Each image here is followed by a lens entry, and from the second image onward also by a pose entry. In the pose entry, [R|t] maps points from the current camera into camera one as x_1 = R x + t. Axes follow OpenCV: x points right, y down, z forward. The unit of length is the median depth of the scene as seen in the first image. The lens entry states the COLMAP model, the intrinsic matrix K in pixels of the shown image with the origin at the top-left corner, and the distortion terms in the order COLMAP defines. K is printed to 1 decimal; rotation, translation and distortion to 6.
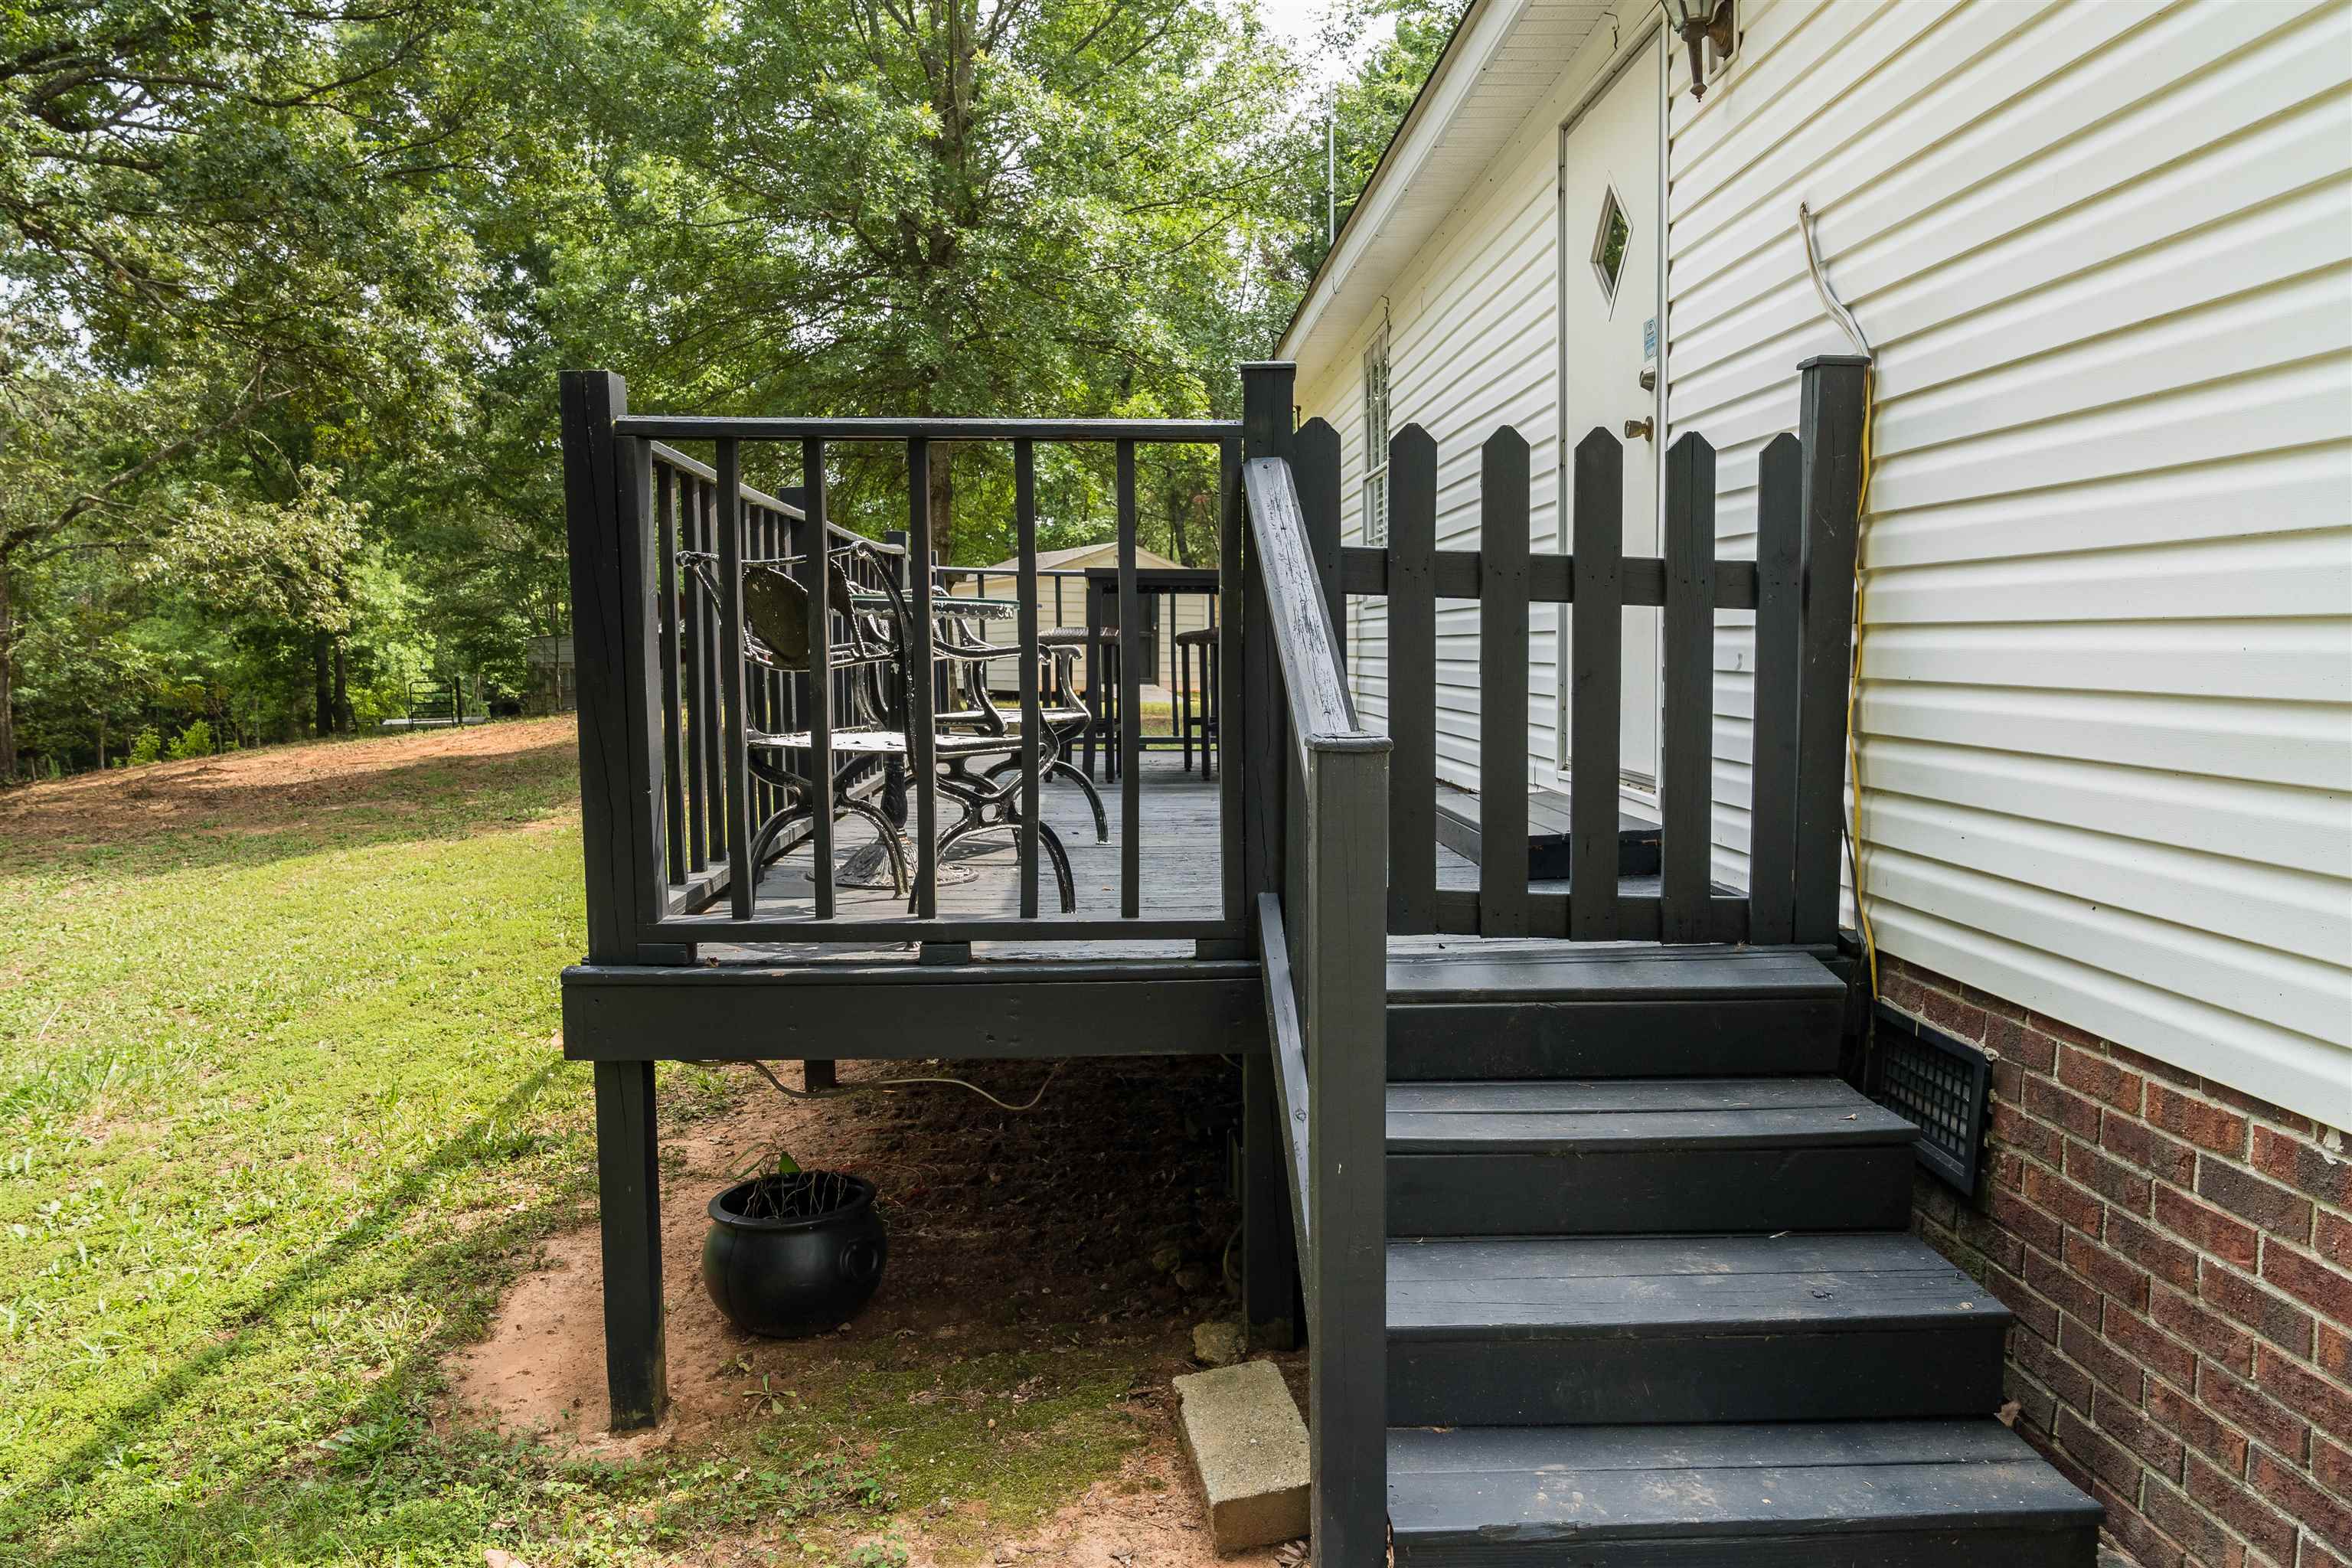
lens RADIAL K [[1596.7, 0, 1157.9], [0, 1596.7, 783.0], [0, 0, 1]] dist [-0.043512, 0.026576]
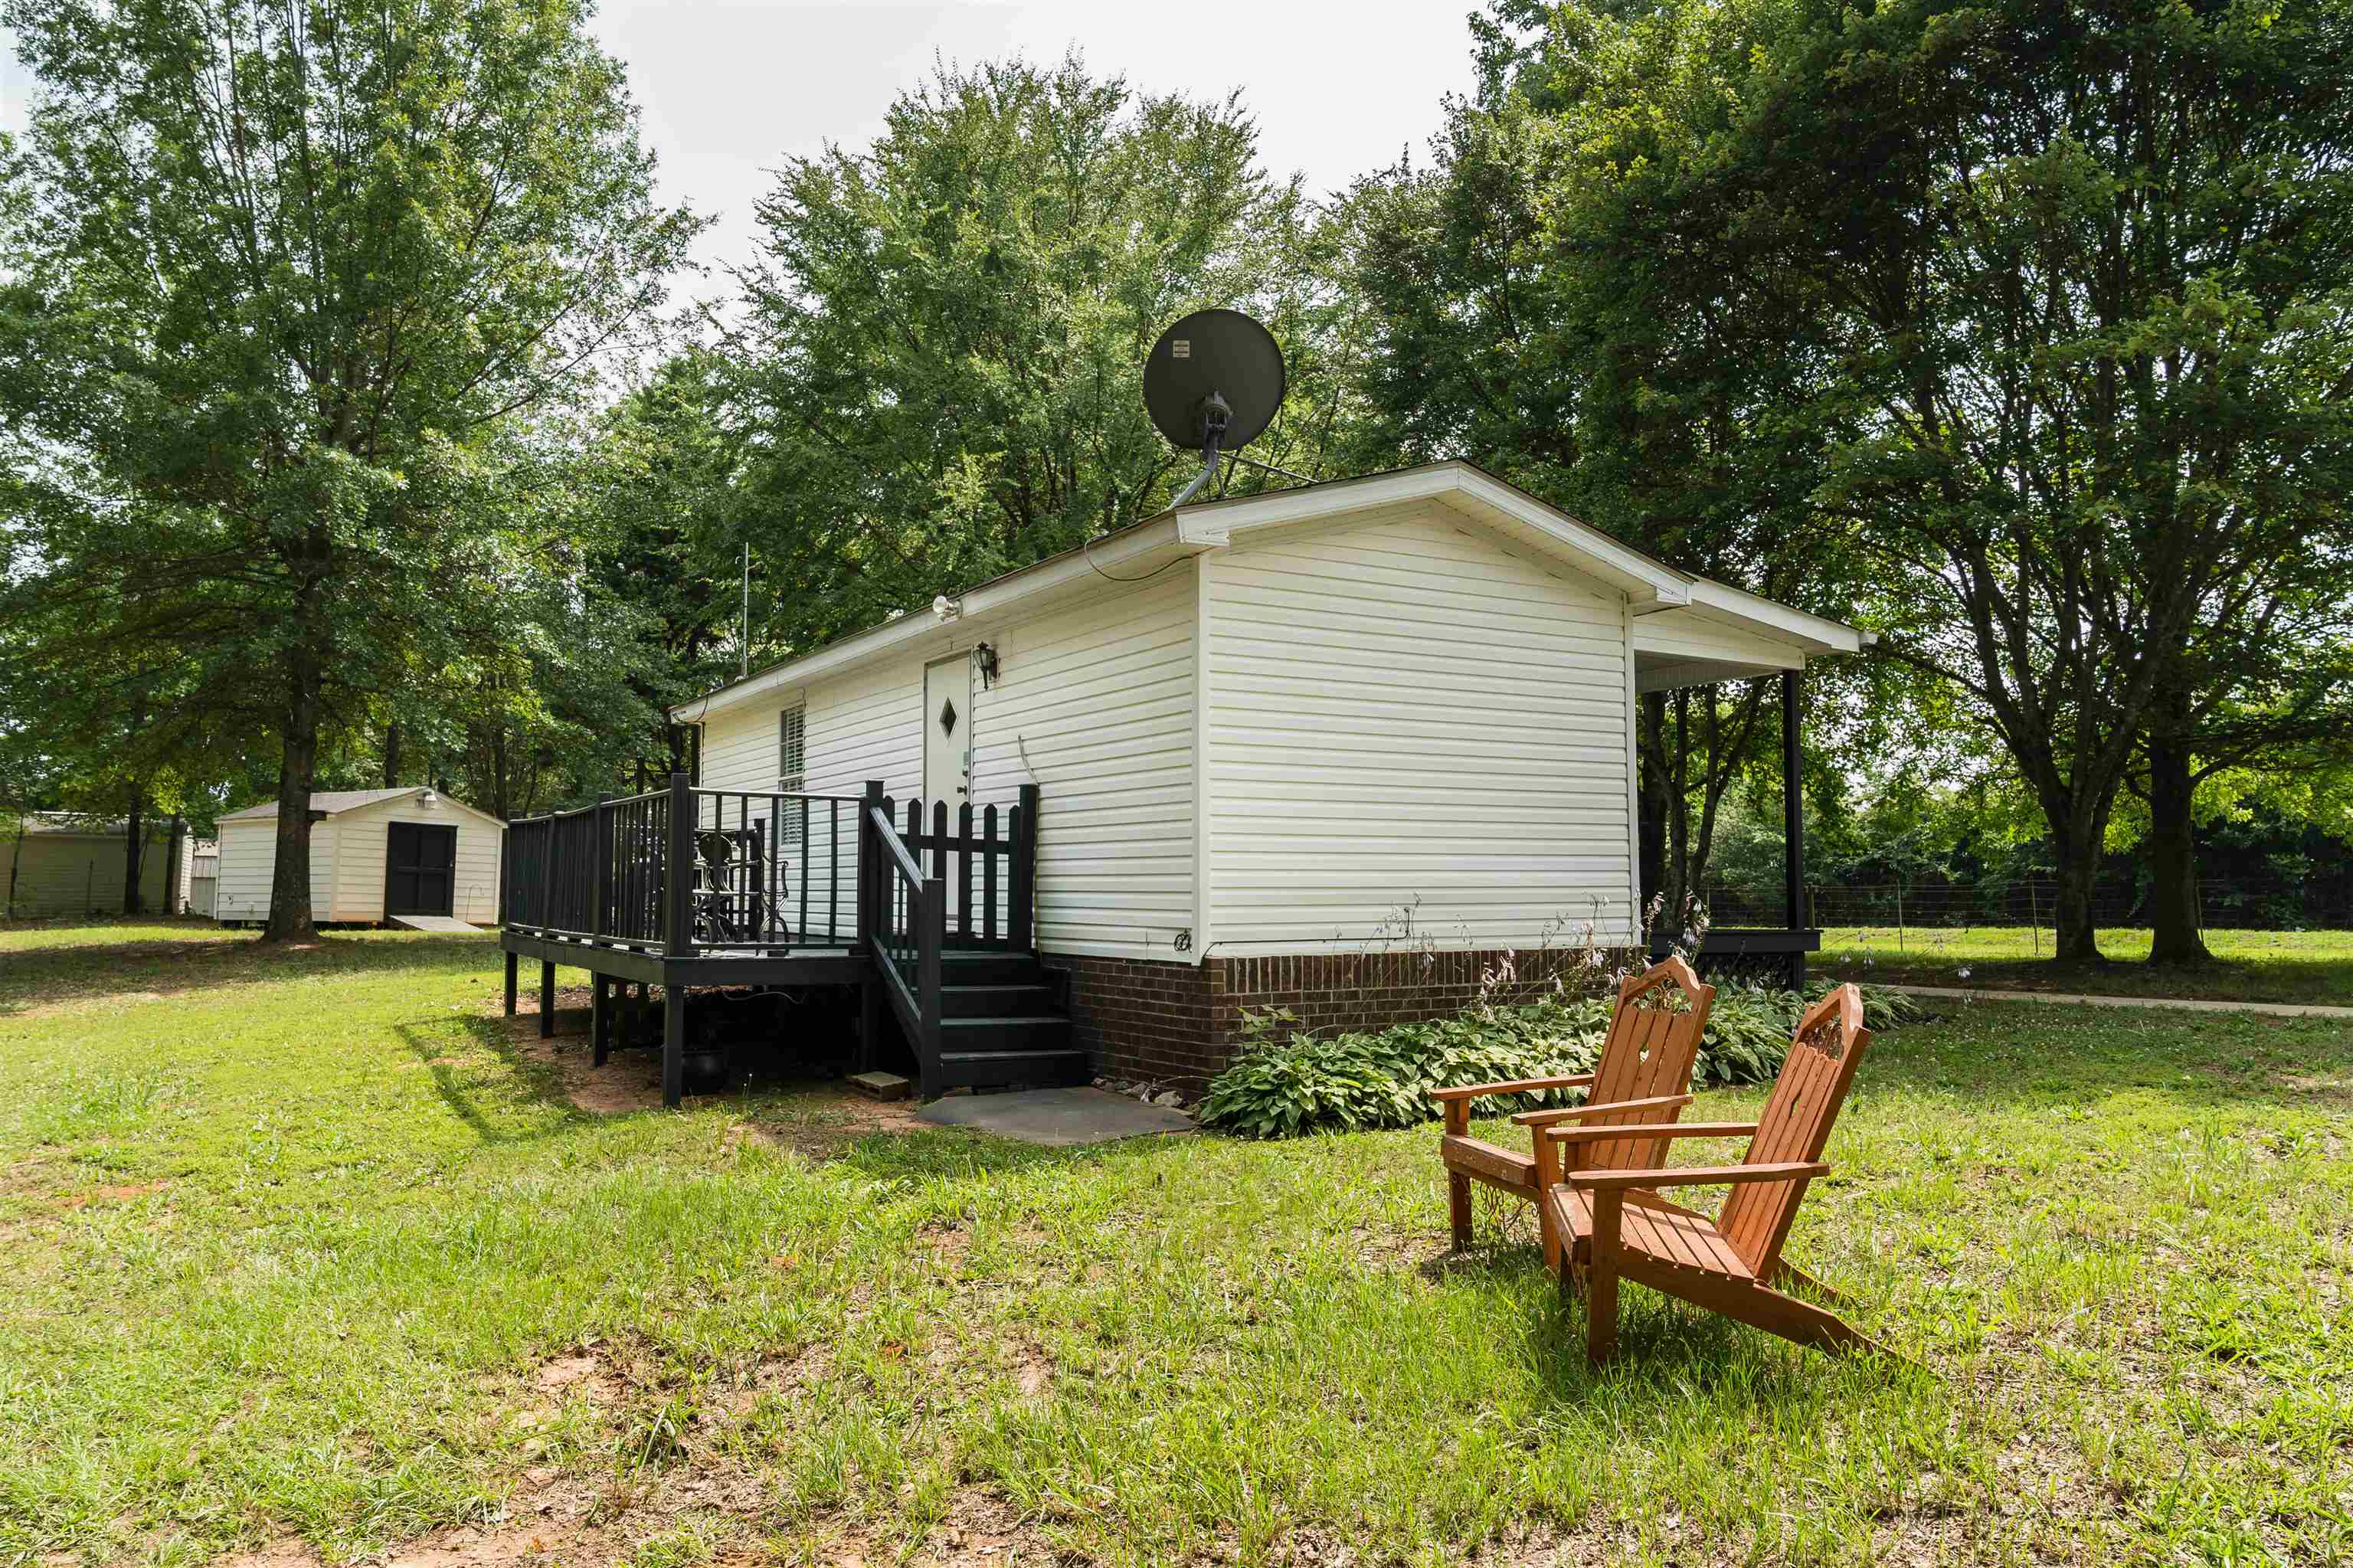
lens RADIAL K [[1597.5, 0, 1158.4], [0, 1597.5, 783.0], [0, 0, 1]] dist [-0.043512, 0.026576]
pose [[0.882330, 0.042672, 0.468693, -0.989726], [0.029744, 0.988834, -0.146023, 0.259100], [-0.469691, 0.142781, 0.871208, -2.248835]]
